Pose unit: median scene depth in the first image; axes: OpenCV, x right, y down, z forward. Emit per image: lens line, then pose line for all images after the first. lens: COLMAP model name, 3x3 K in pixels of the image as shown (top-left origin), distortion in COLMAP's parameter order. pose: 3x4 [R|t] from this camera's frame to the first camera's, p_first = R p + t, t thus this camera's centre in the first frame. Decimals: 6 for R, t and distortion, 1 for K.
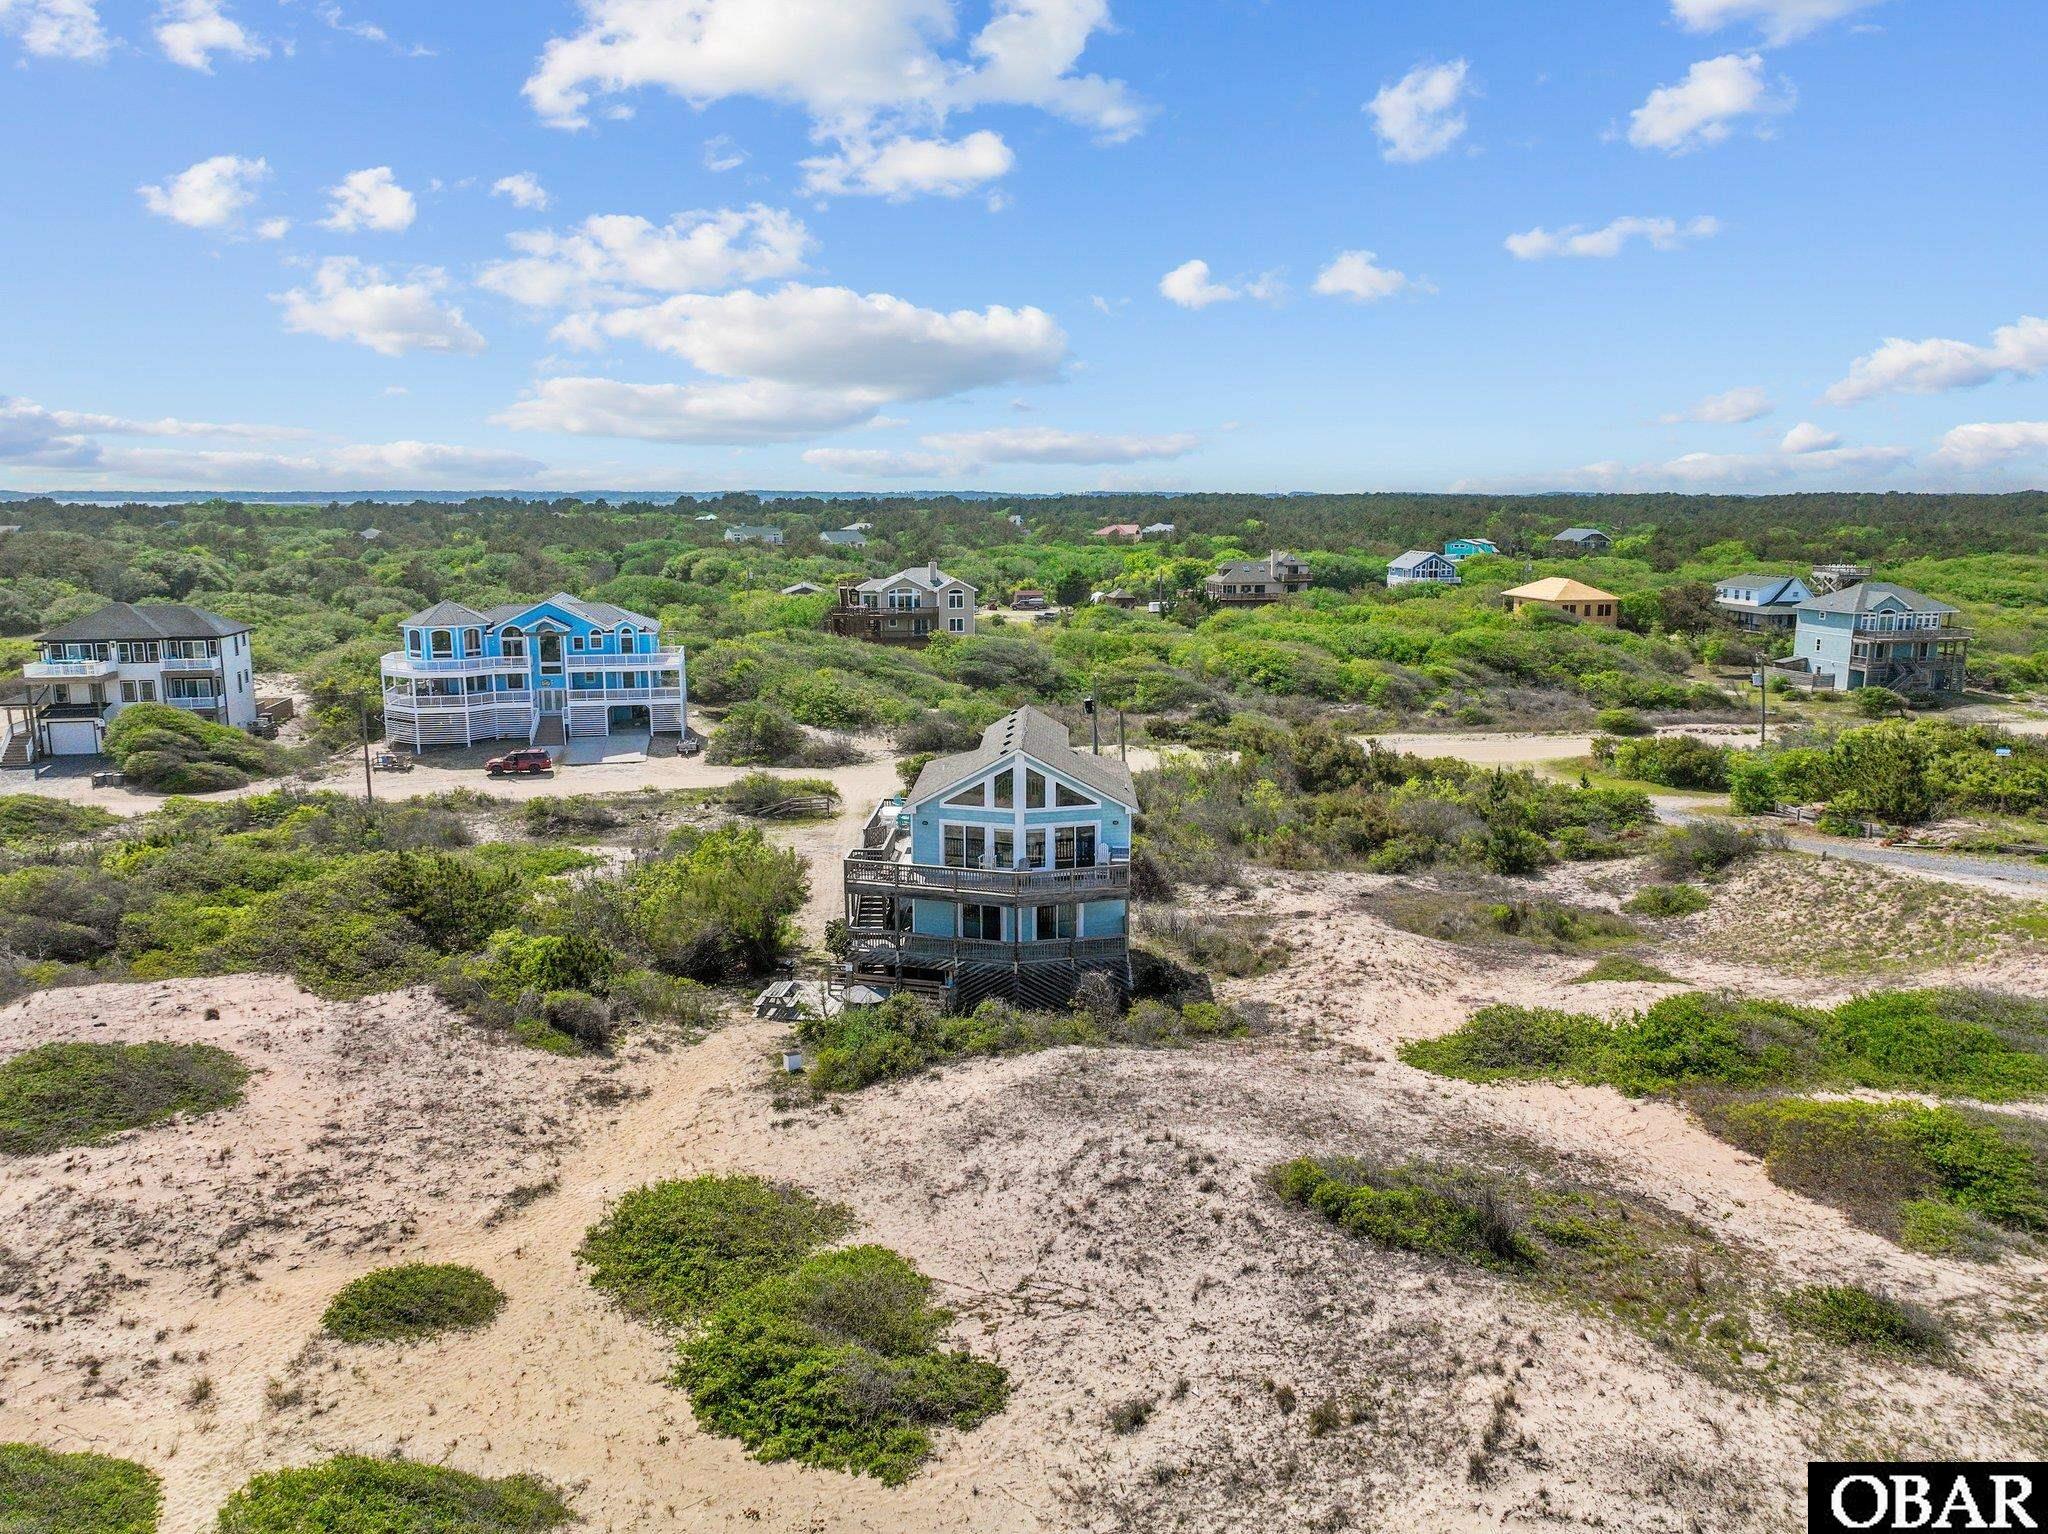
lens RADIAL K [[1463.5, 0, 1037.6], [0, 1463.5, 767.2], [0, 0, 1]] dist [0.000430, 0.011825]
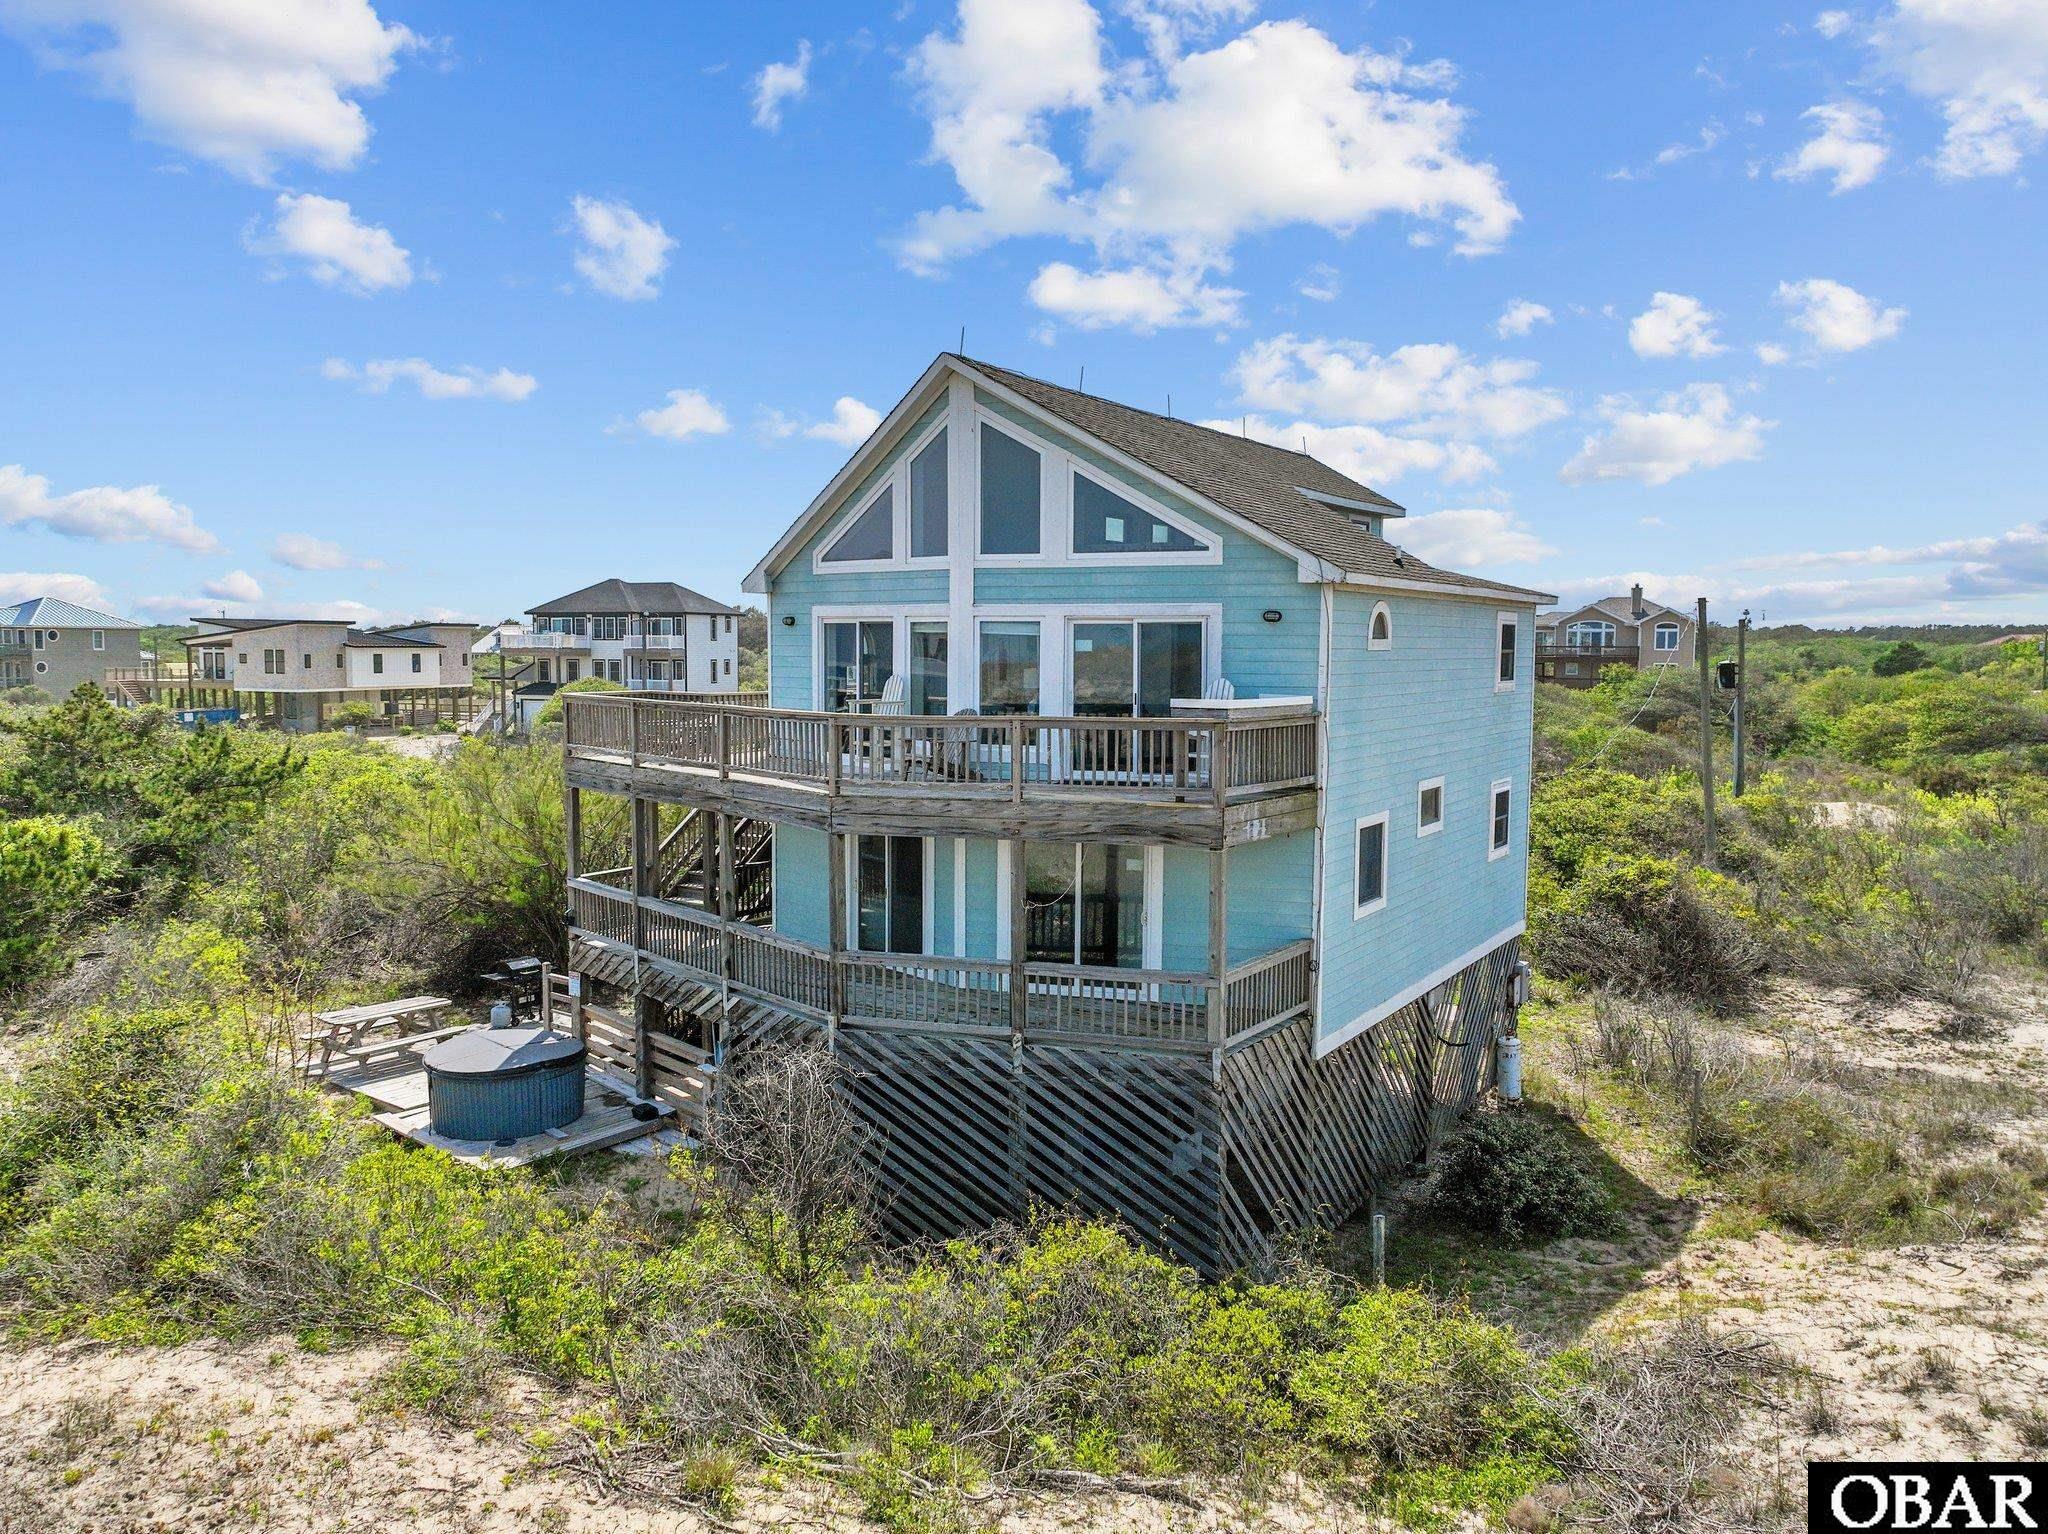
lens RADIAL K [[1484.4, 0, 1040.1], [0, 1484.4, 761.1], [0, 0, 1]] dist [0.003170, 0.001009]
pose [[0.856158, 0.045272, -0.514728, 0.084879], [-0.100141, 0.991805, -0.079335, 0.047952], [0.506918, 0.119469, 0.853675, 0.357590]]
